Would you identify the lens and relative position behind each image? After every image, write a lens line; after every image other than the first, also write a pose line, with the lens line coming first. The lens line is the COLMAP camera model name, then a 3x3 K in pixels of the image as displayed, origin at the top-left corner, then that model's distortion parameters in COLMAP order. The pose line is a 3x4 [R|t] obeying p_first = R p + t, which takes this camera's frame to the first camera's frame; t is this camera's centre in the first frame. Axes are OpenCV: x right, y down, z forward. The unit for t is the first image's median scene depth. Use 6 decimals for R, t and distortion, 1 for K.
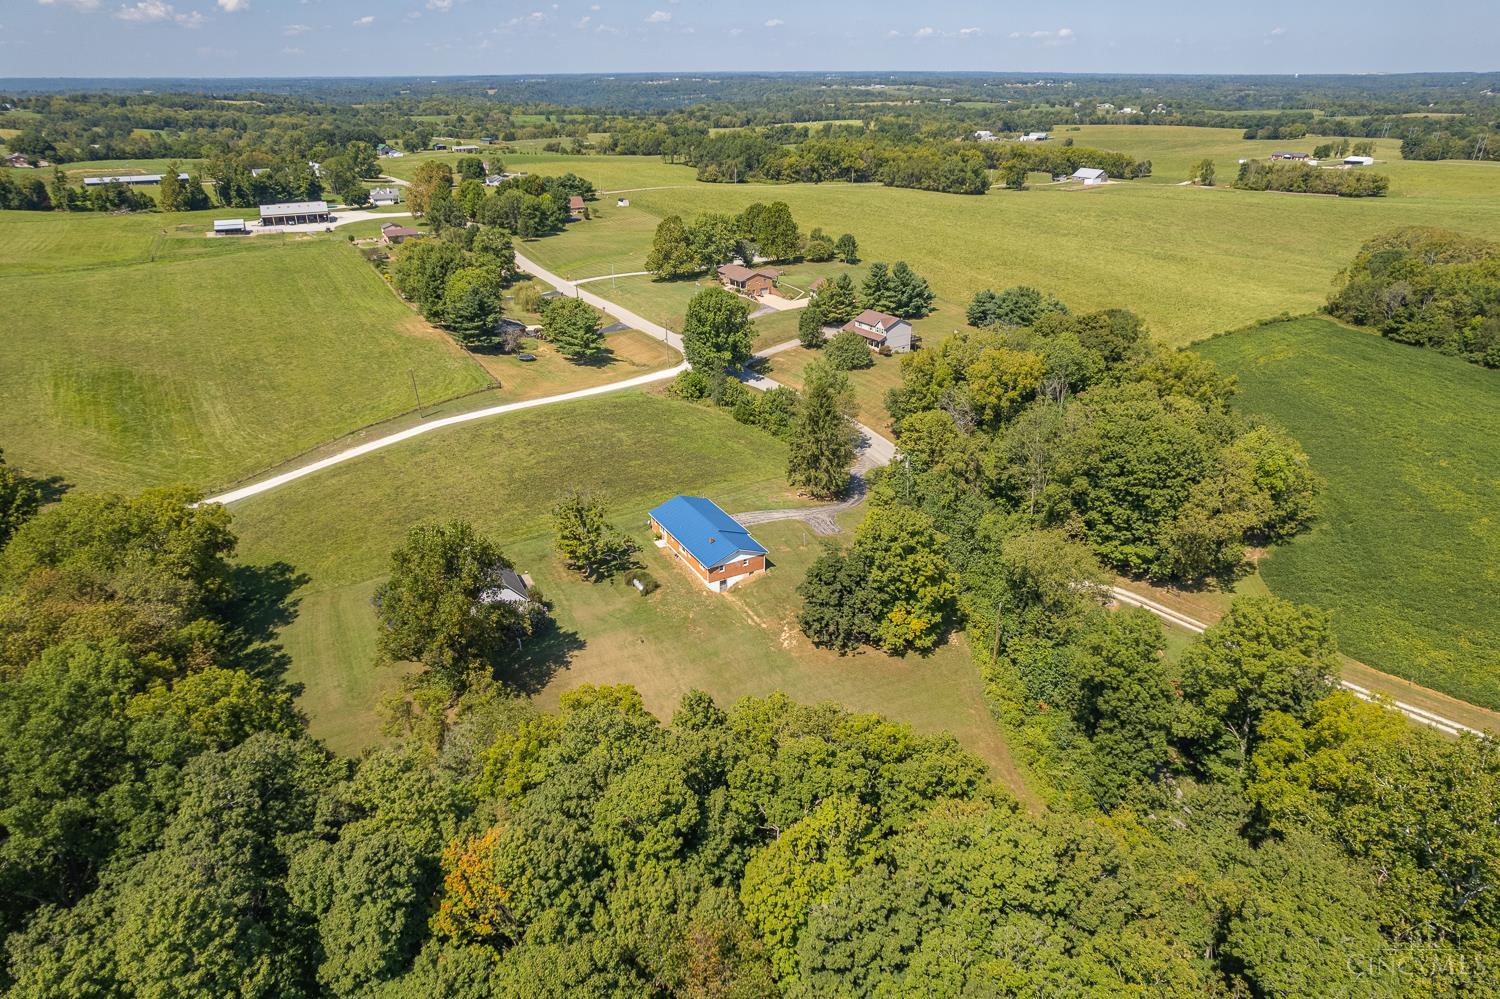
lens RADIAL K [[962.5, 0, 760.5], [0, 962.5, 493.3], [0, 0, 1]] dist [-0.078372, 0.073152]
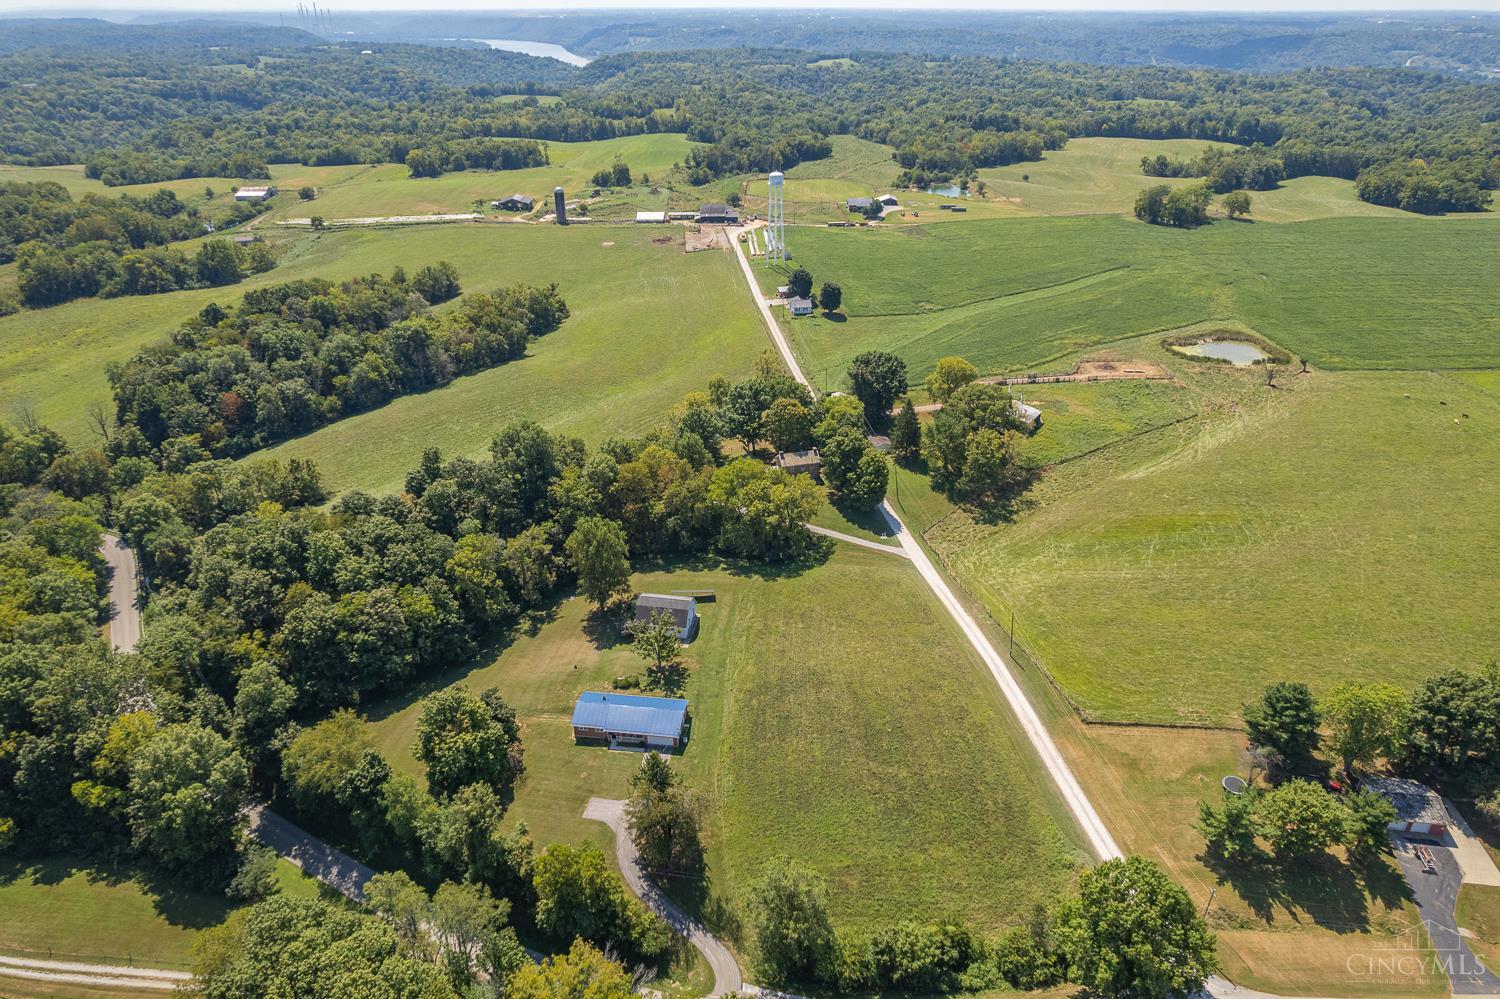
lens RADIAL K [[962.5, 0, 758.9], [0, 962.5, 506.1], [0, 0, 1]] dist [-0.078372, 0.073152]
pose [[-0.590671, 0.382120, -0.710698, 0.333589], [-0.330180, 0.689194, 0.644975, -0.533320], [0.736267, 0.615627, -0.280918, 0.685207]]
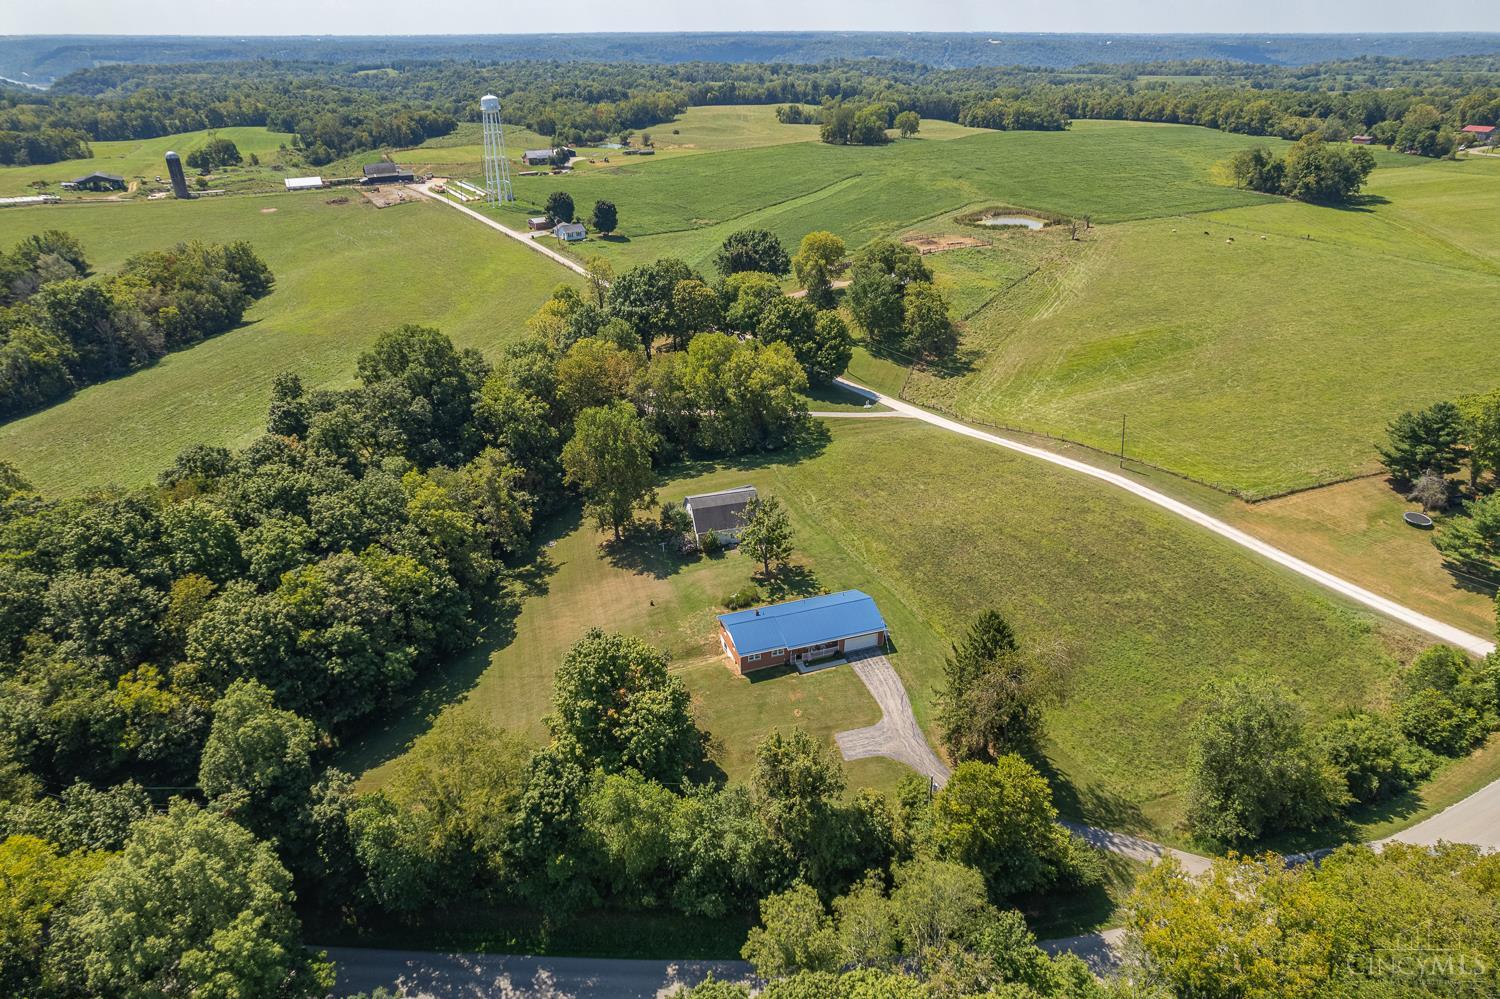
lens RADIAL K [[962.5, 0, 761.2], [0, 962.5, 504.7], [0, 0, 1]] dist [-0.078372, 0.073152]
pose [[-0.168649, 0.446133, -0.878933, 0.362873], [-0.401276, 0.783391, 0.474634, -0.240270], [0.900297, 0.432741, 0.046904, 0.457636]]
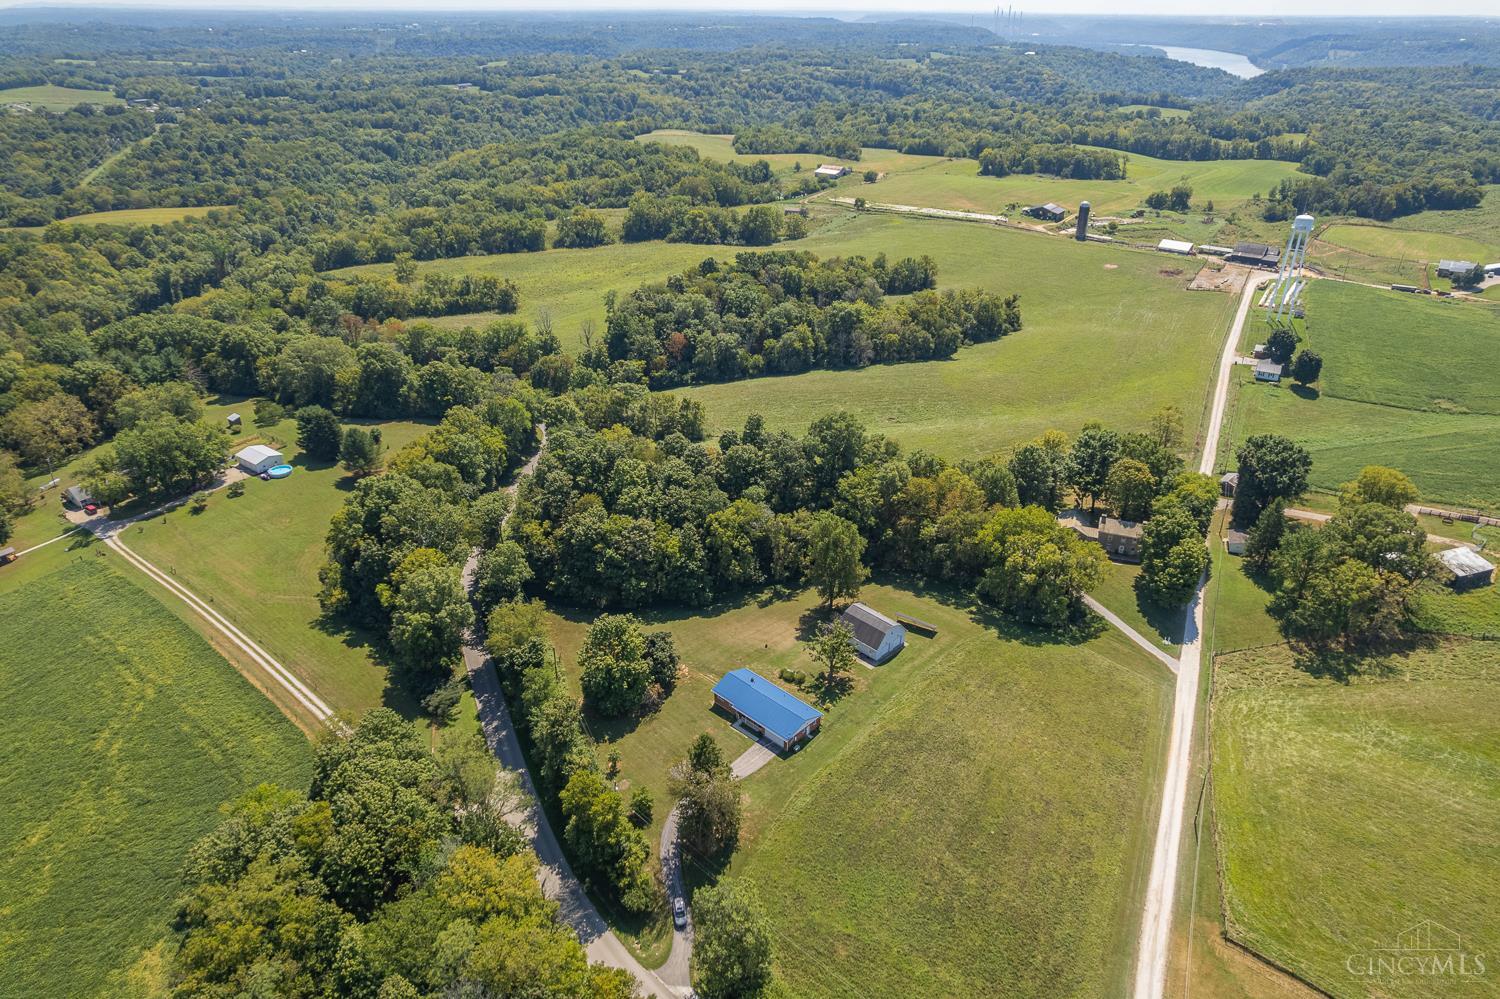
lens RADIAL K [[962.5, 0, 754.7], [0, 962.5, 501.9], [0, 0, 1]] dist [-0.078372, 0.073152]
pose [[-0.955180, 0.135618, -0.263134, 0.138000], [-0.124438, 0.622589, 0.772591, -0.591101], [0.268602, 0.770708, -0.577809, 0.802857]]
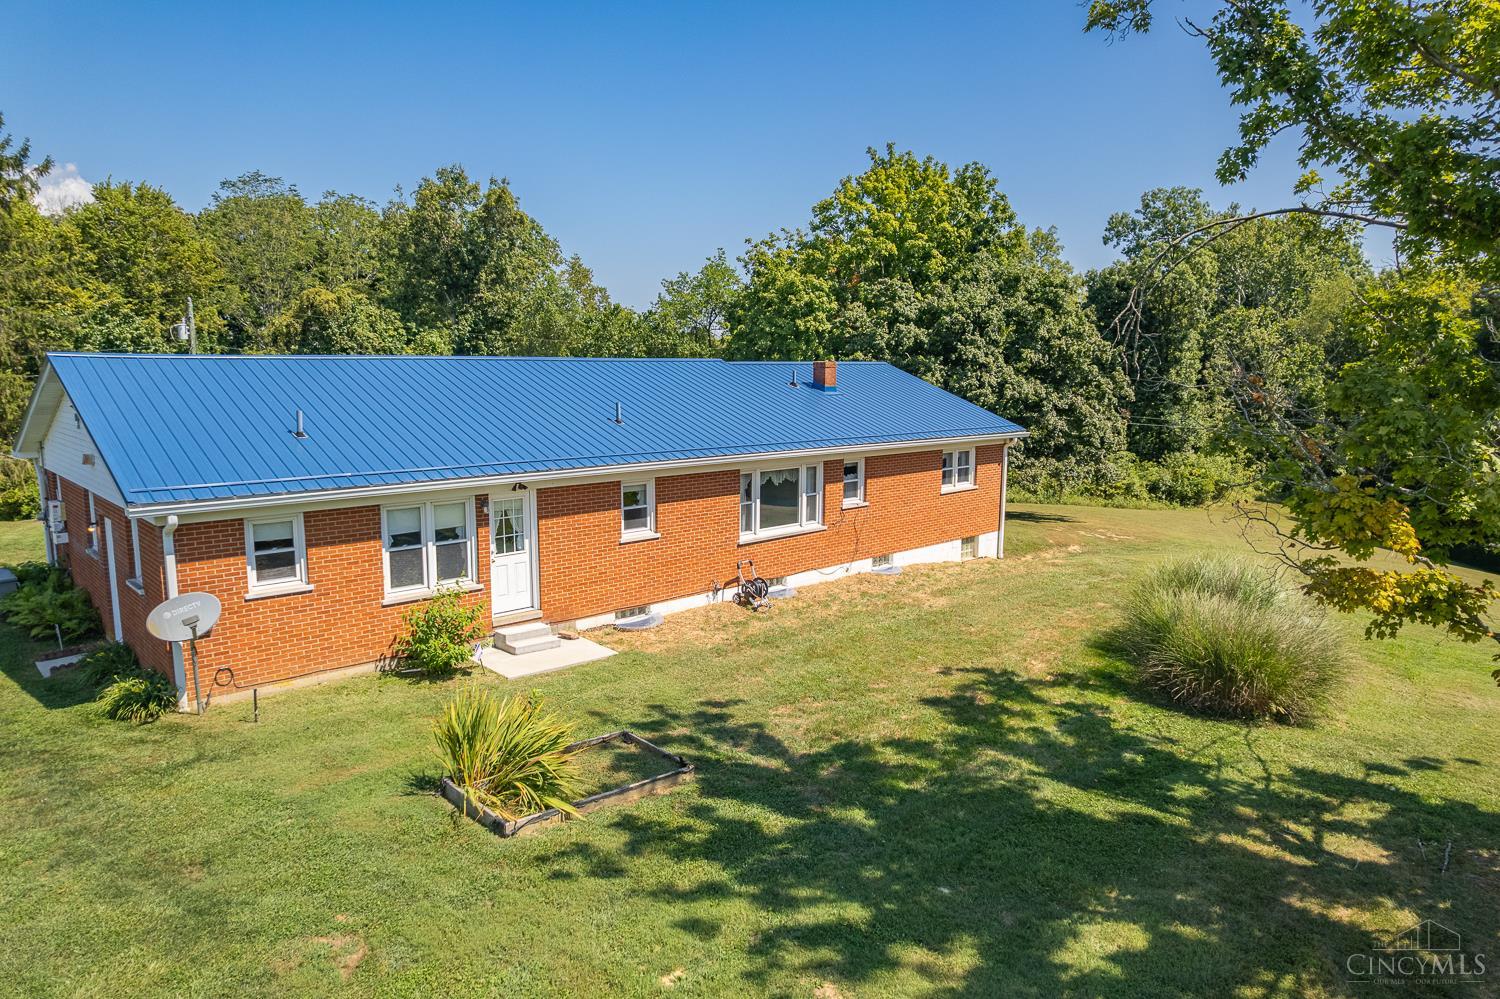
lens RADIAL K [[962.5, 0, 751.9], [0, 962.5, 501.2], [0, 0, 1]] dist [-0.078372, 0.073152]
pose [[-0.247630, -0.144131, 0.958074, -0.110315], [0.394454, 0.888207, 0.235574, 0.011227], [-0.884921, 0.436251, -0.163094, 0.526299]]
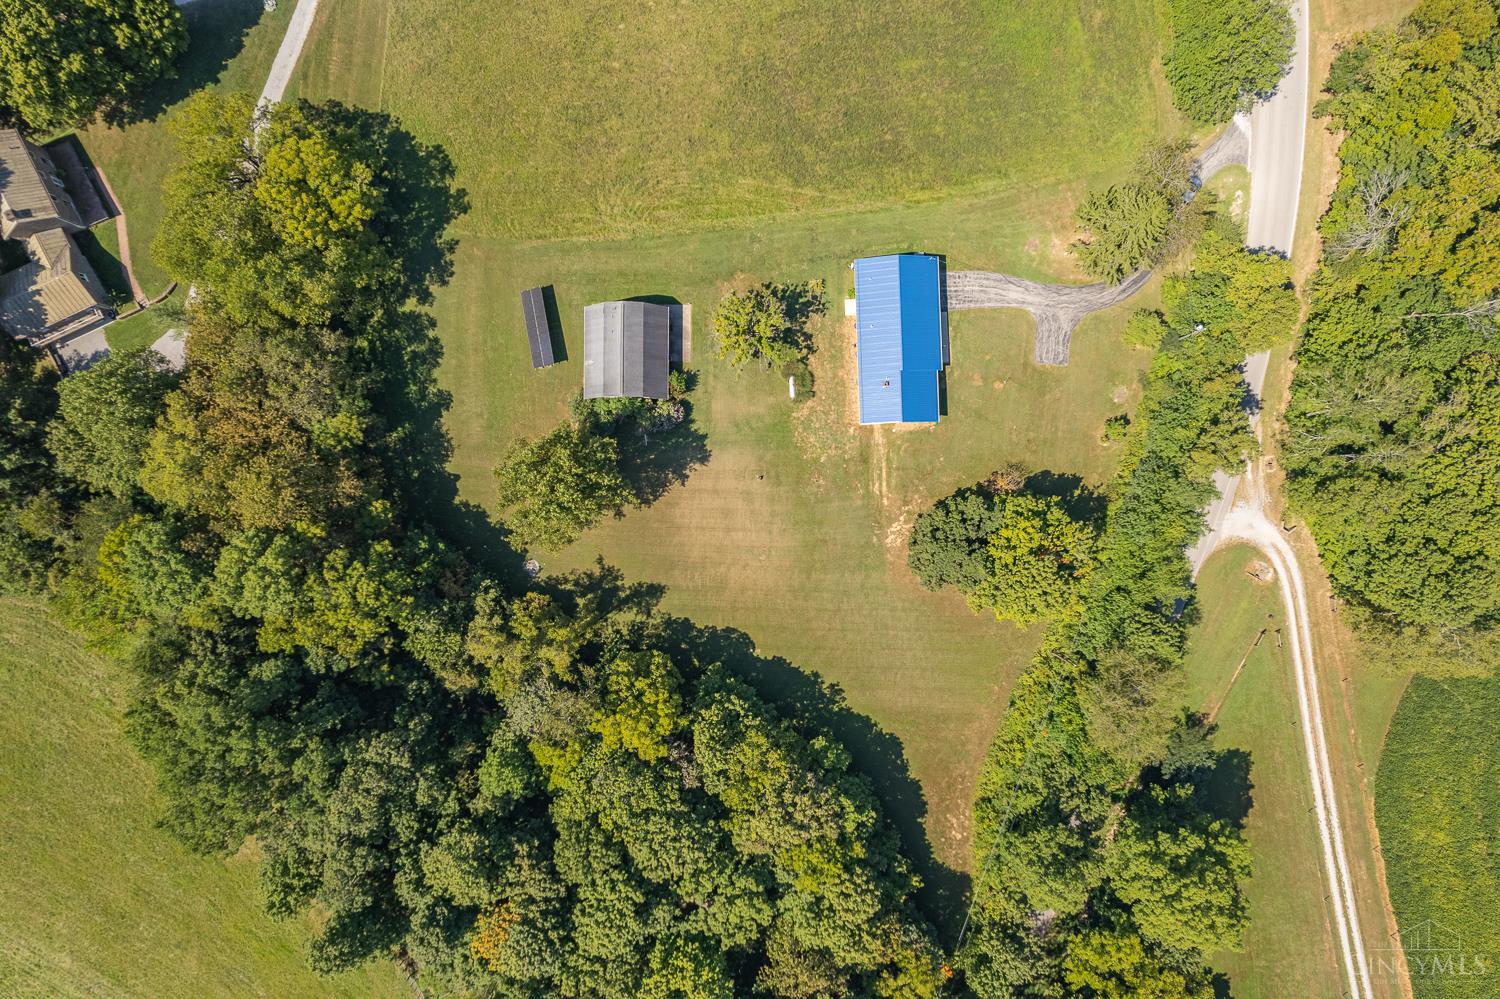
lens RADIAL K [[962.5, 0, 745.0], [0, 962.5, 497.1], [0, 0, 1]] dist [-0.078372, 0.073152]
pose [[0.890276, 0.455247, 0.012608, -0.064346], [-0.193425, 0.352905, 0.915448, -0.340343], [0.412306, -0.817440, 0.402239, 0.259812]]
